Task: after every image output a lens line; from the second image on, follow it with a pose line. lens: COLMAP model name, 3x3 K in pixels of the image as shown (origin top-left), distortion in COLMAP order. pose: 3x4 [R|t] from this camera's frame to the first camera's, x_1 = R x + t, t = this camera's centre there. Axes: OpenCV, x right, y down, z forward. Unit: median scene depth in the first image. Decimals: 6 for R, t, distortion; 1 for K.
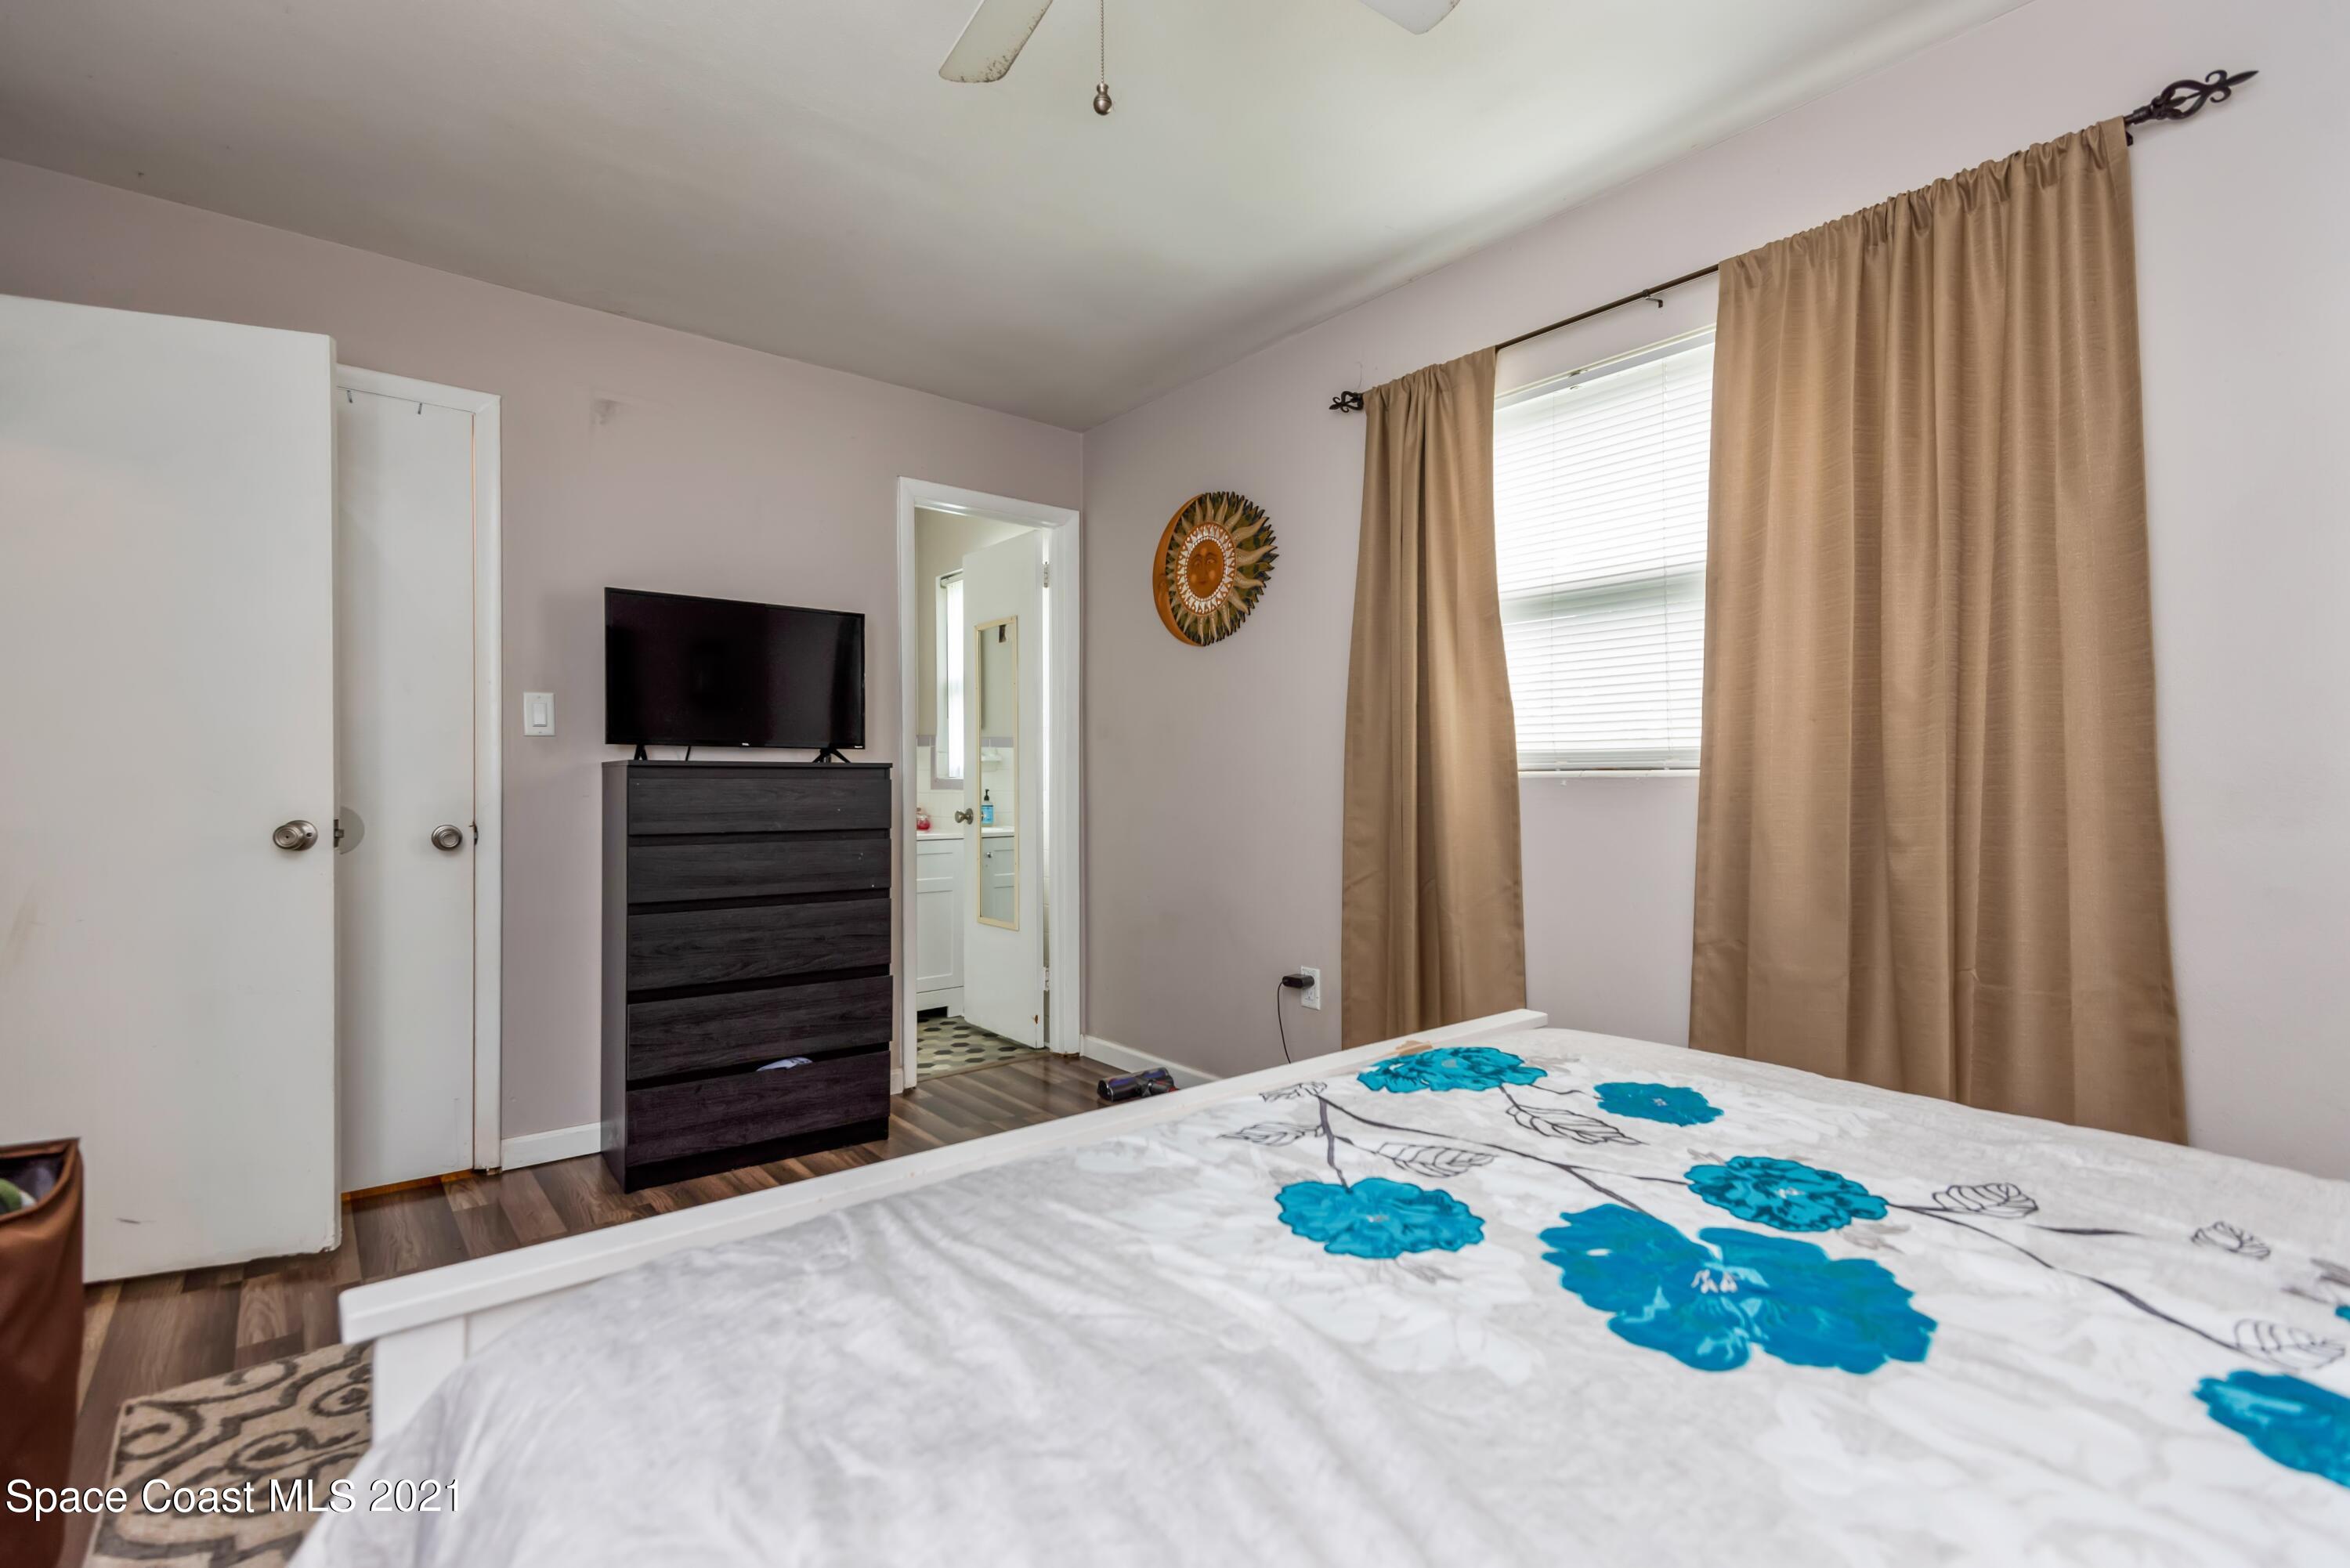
lens RADIAL K [[1070.6, 0, 1164.1], [0, 1070.6, 777.6], [0, 0, 1]] dist [0.038200, -0.019429]
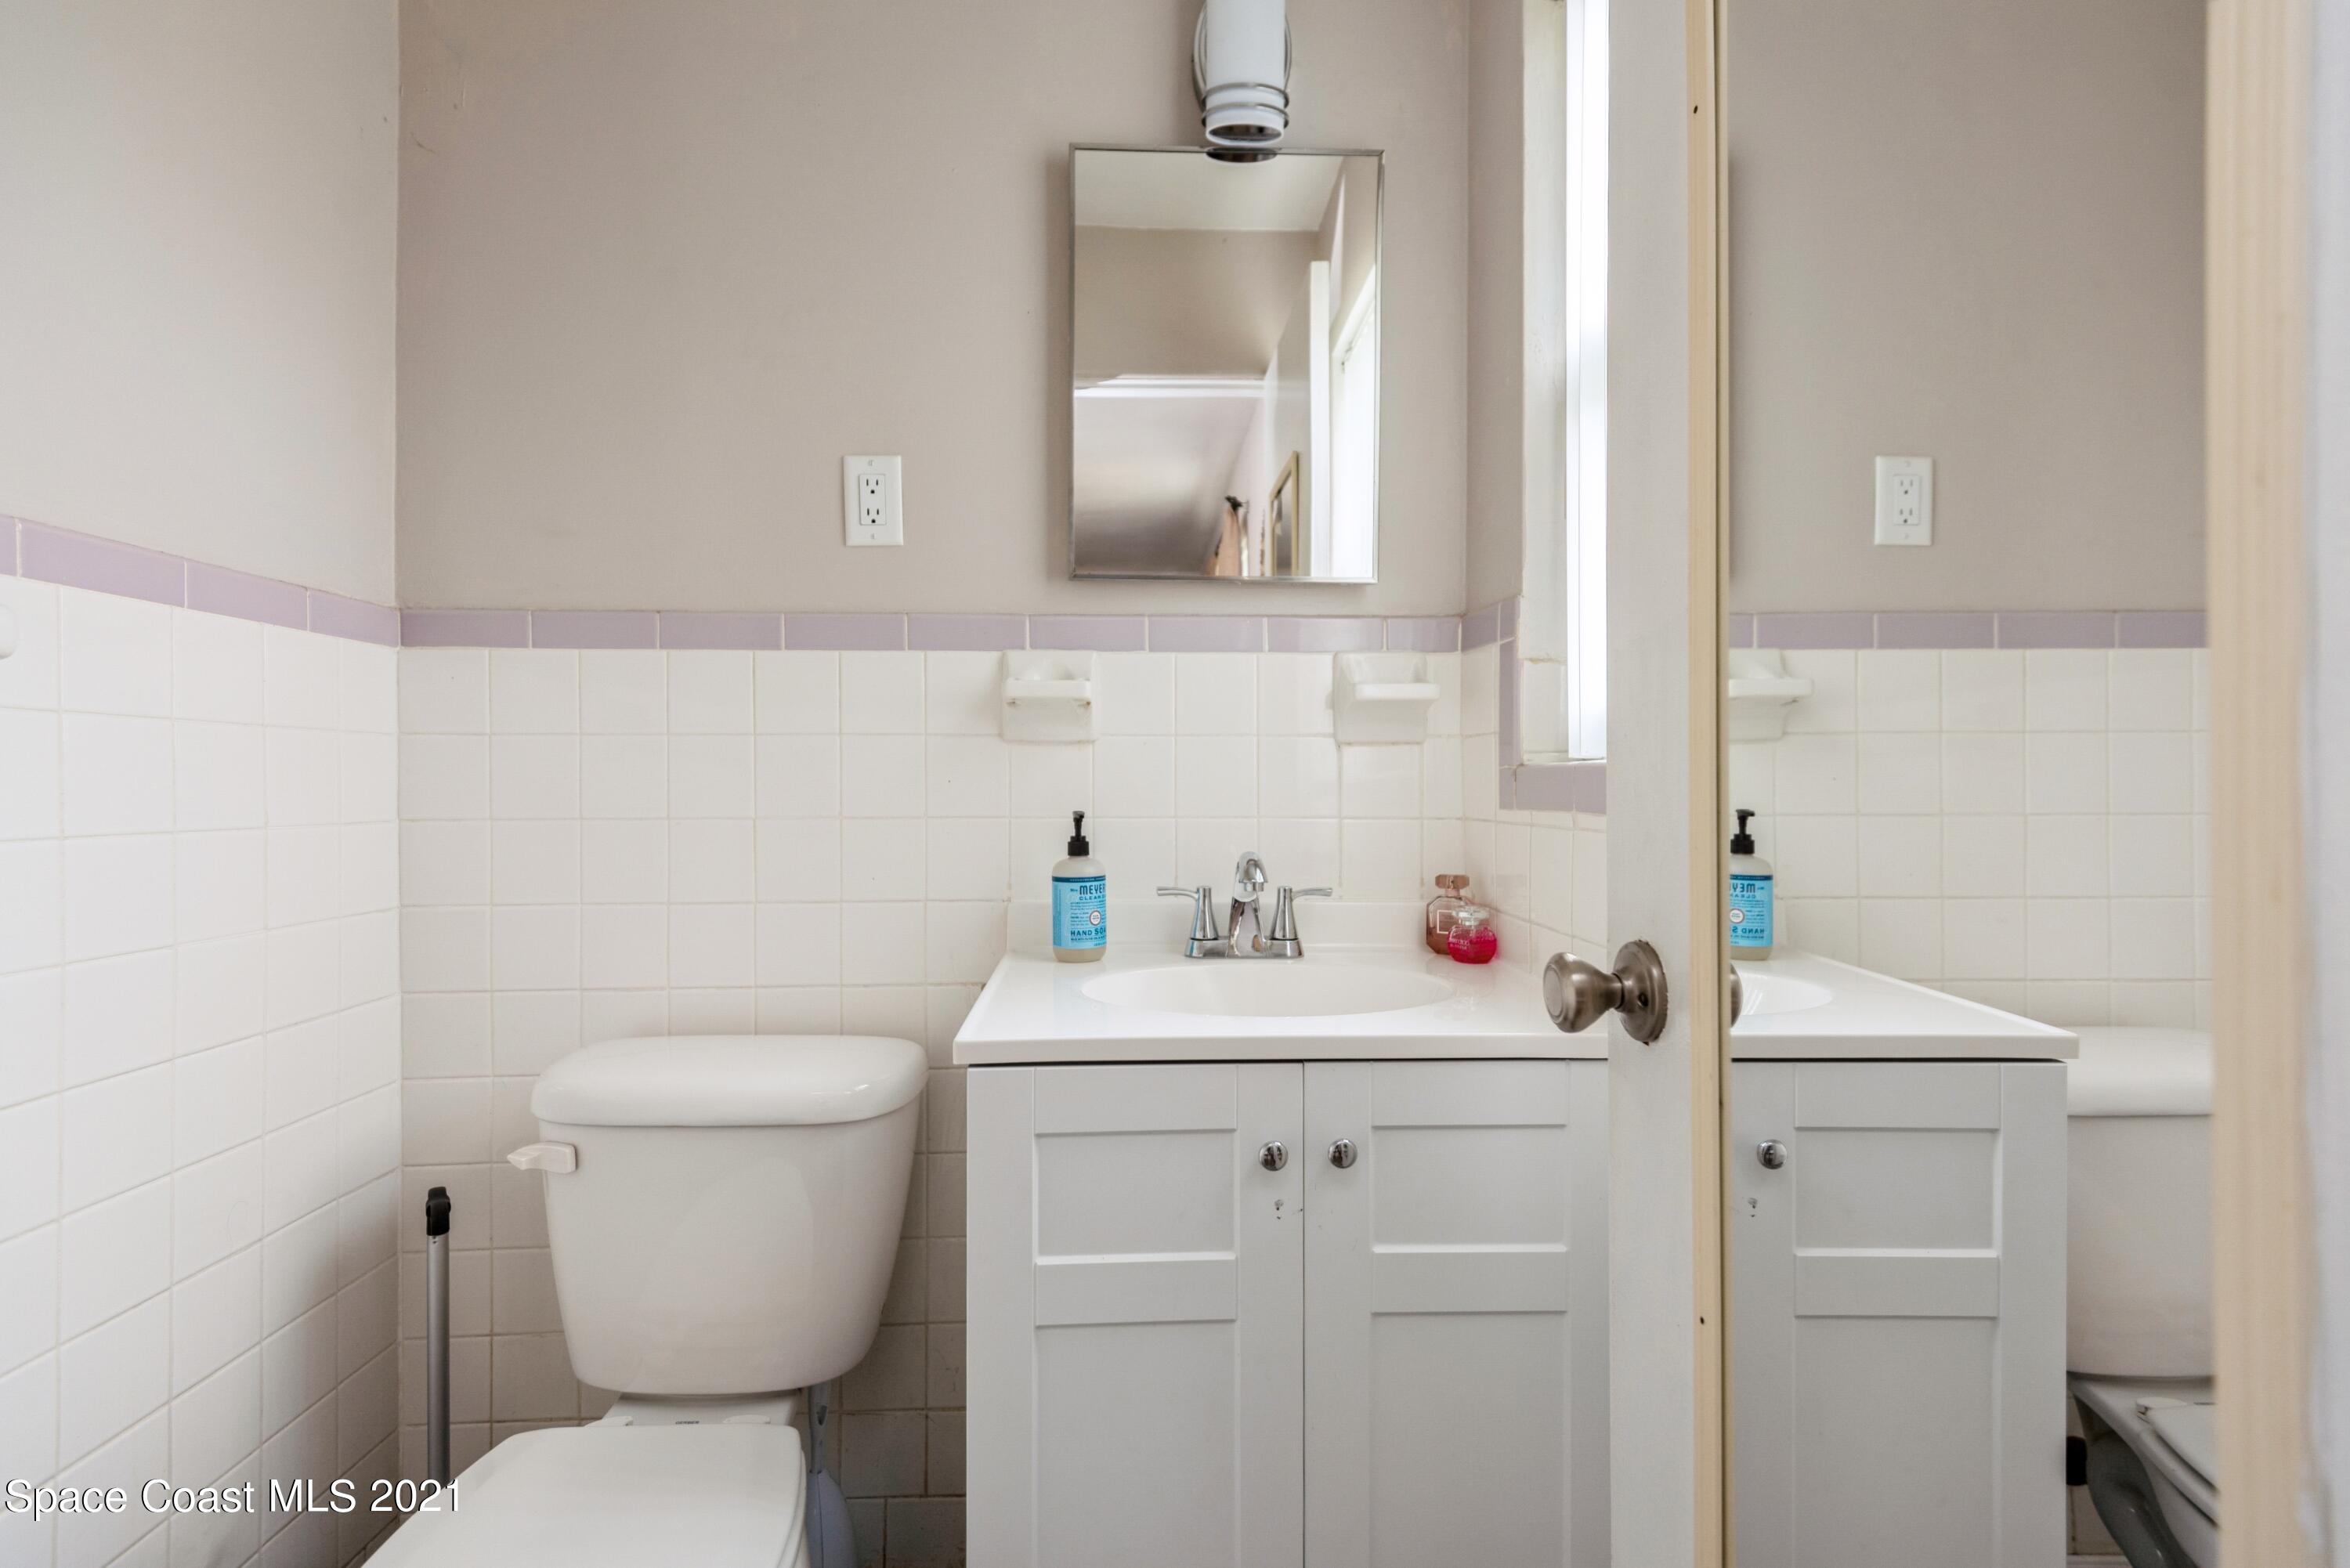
lens RADIAL K [[1070.6, 0, 1164.1], [0, 1070.6, 777.6], [0, 0, 1]] dist [0.038200, -0.019429]
pose [[0.801899, 0.006016, -0.597429, -0.124463], [-0.009065, 0.999957, -0.002098, 0.004829], [0.597391, 0.007098, 0.801919, 0.723343]]
